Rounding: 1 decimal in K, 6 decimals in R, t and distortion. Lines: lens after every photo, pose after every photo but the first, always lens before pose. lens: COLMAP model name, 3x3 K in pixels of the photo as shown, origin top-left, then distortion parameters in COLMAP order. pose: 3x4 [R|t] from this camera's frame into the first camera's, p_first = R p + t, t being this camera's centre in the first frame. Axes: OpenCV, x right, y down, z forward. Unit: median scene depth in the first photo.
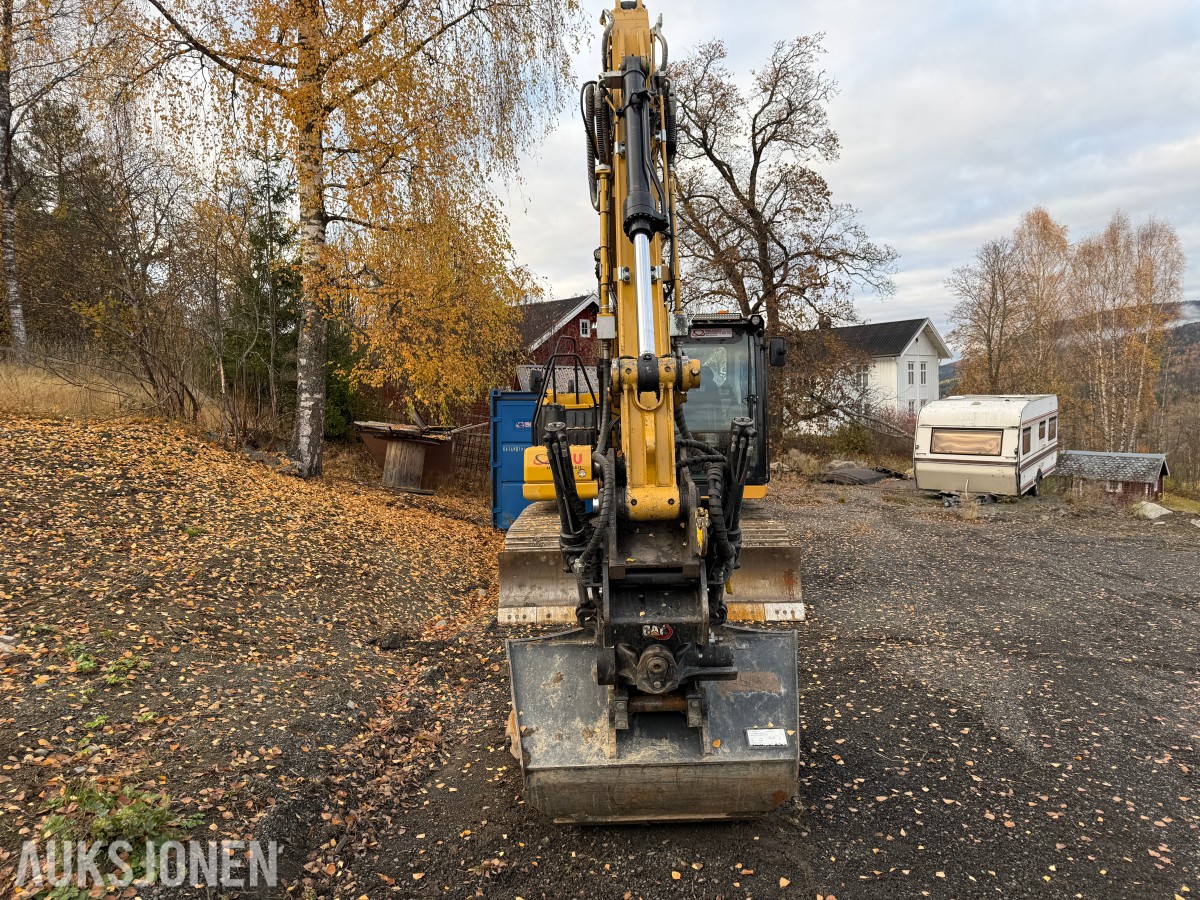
lens RADIAL K [[830.0, 0, 598.2], [0, 830.0, 452.4], [0, 0, 1]] dist [0.112913, -0.181170]
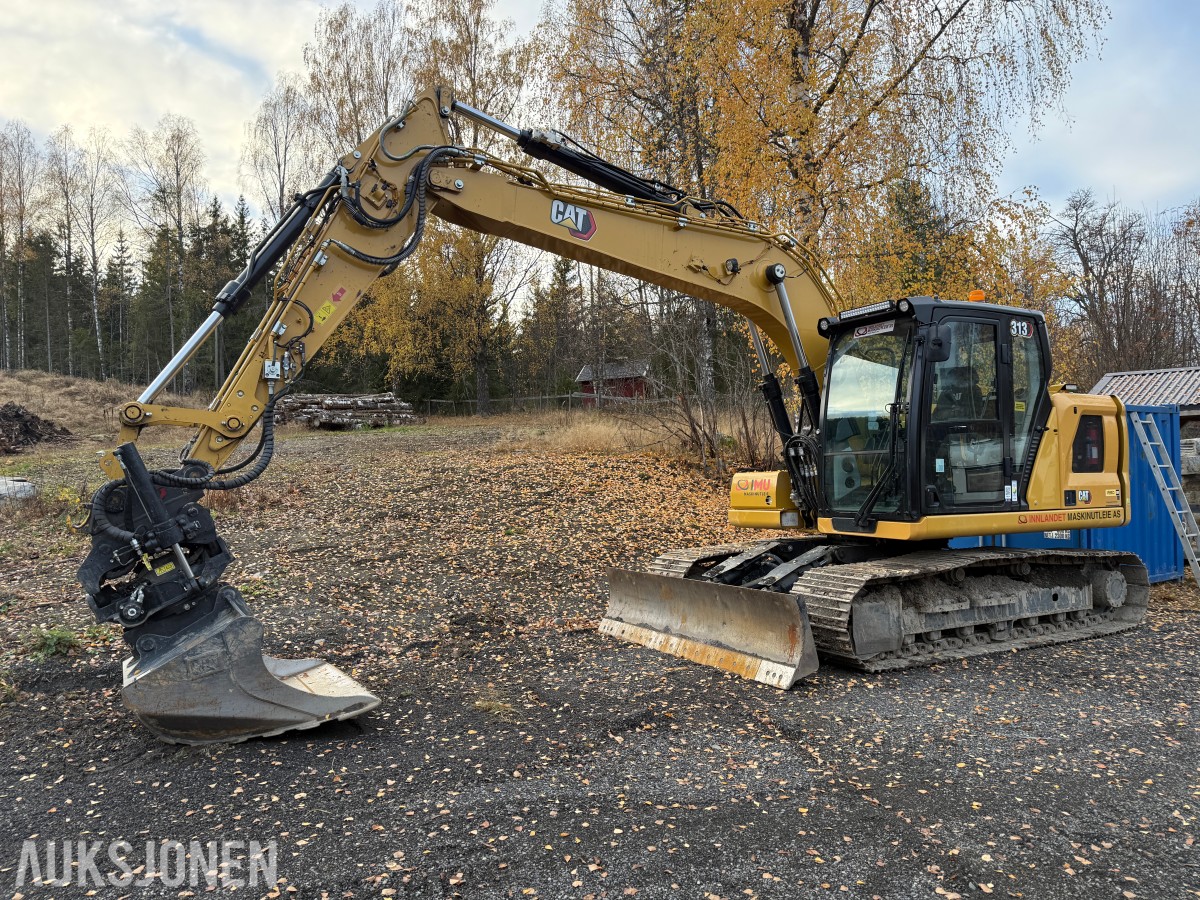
lens RADIAL K [[824.6, 0, 603.0], [0, 824.6, 454.6], [0, 0, 1]] dist [0.142760, -0.249879]
pose [[0.512960, -0.020978, -0.858156, 0.168163], [-0.012246, 0.999421, -0.031752, 0.001339], [0.858325, 0.026796, 0.512406, 0.089218]]
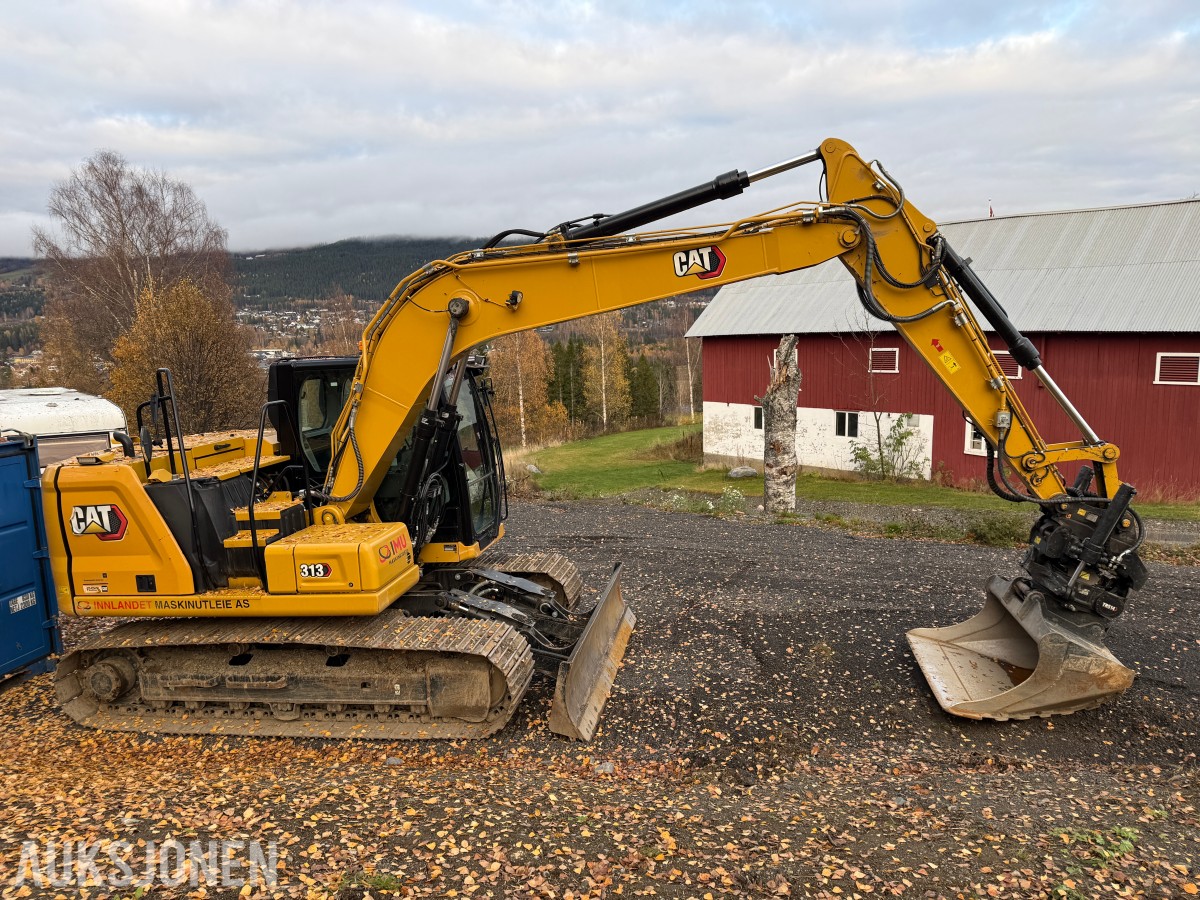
lens RADIAL K [[830.0, 0, 598.2], [0, 830.0, 452.4], [0, 0, 1]] dist [0.112913, -0.181170]
pose [[0.146240, -0.126678, 0.981105, -0.184683], [0.078410, 0.990131, 0.116156, -0.037046], [-0.986137, 0.059941, 0.154729, 0.171258]]
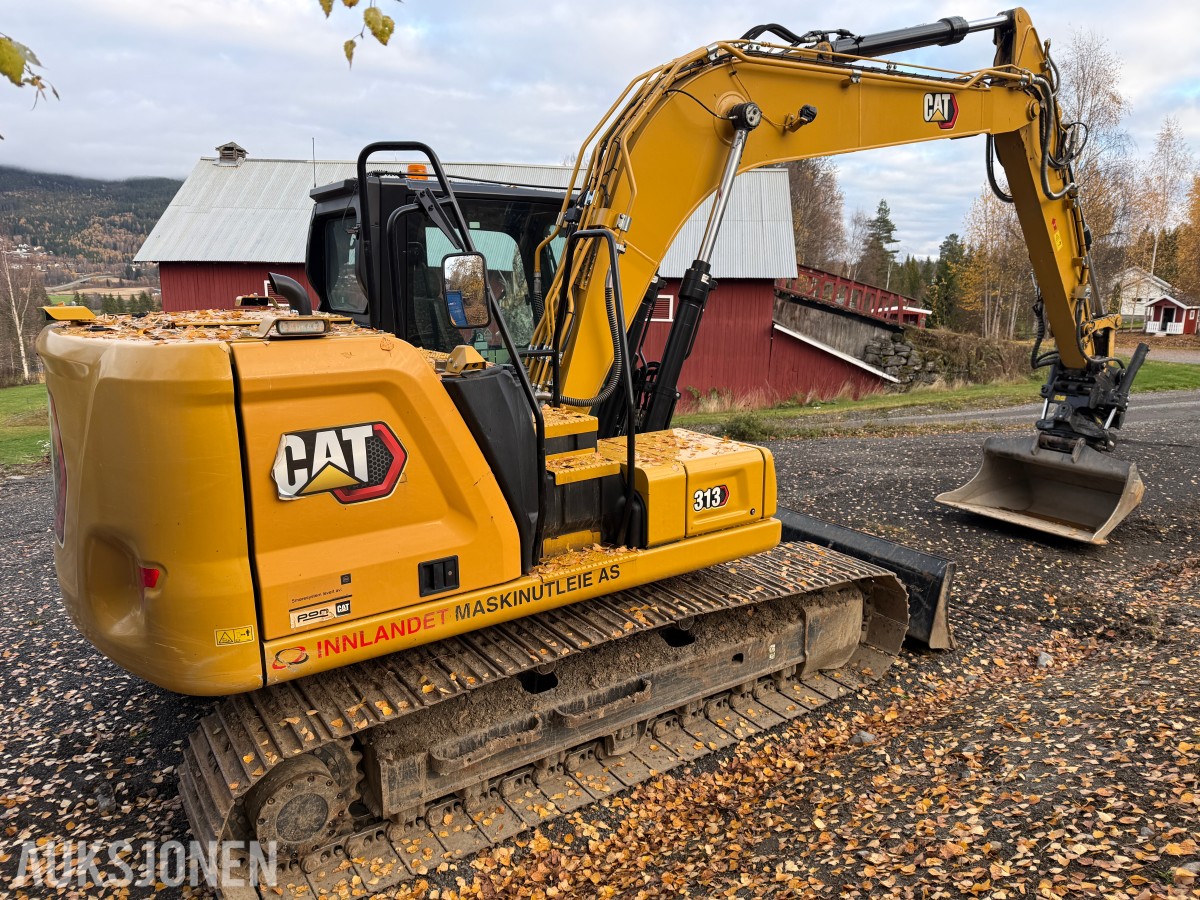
lens RADIAL K [[843.6, 0, 598.7], [0, 843.6, 441.4], [0, 0, 1]] dist [0.057783, -0.076368]
pose [[-0.571217, -0.142264, 0.808376, -0.104462], [0.039658, 0.978931, 0.200303, -0.027261], [-0.819840, 0.146476, -0.553540, 0.334169]]
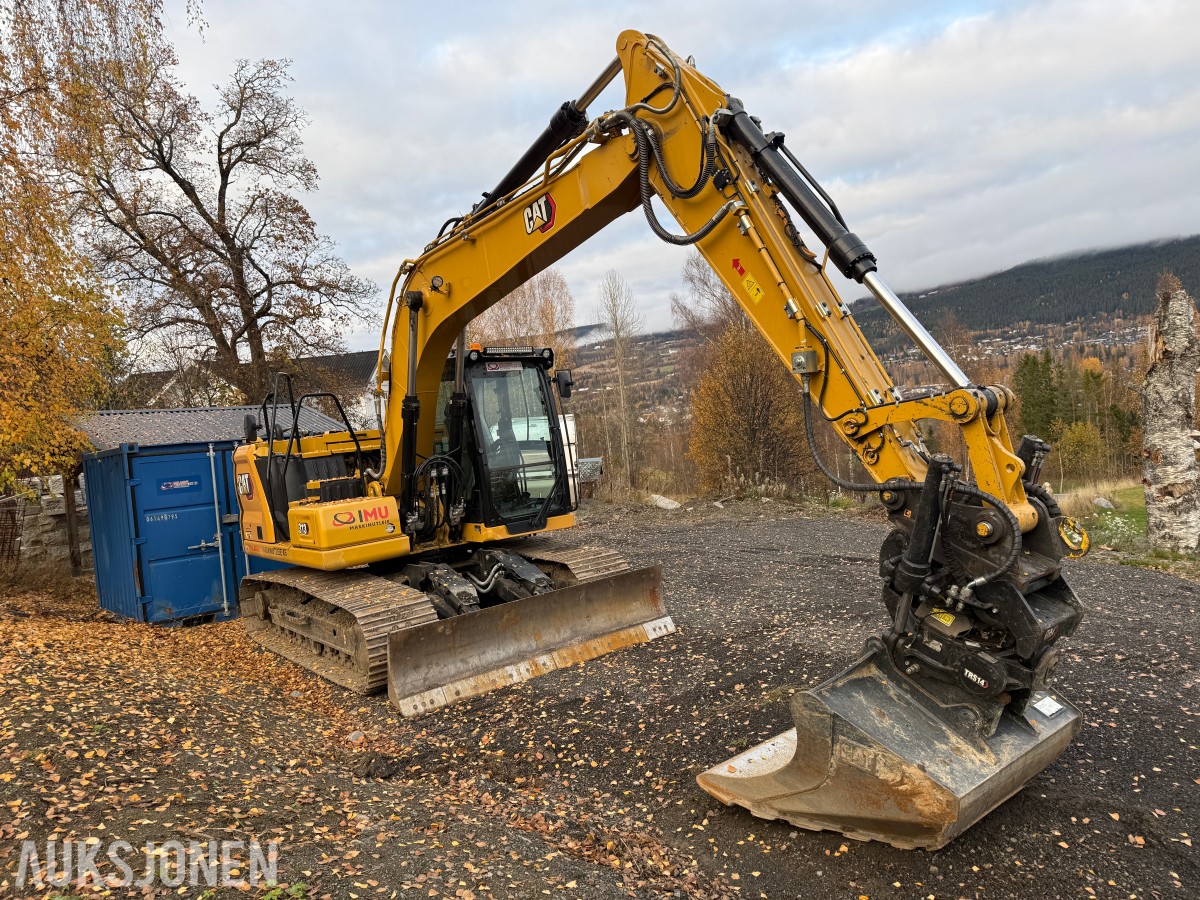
lens RADIAL K [[830.0, 0, 598.2], [0, 830.0, 452.4], [0, 0, 1]] dist [0.112913, -0.181170]
pose [[0.782091, -0.086701, 0.617104, -0.094011], [0.109390, 0.993998, 0.001016, -0.007676], [-0.613488, 0.066710, 0.786881, 0.042087]]
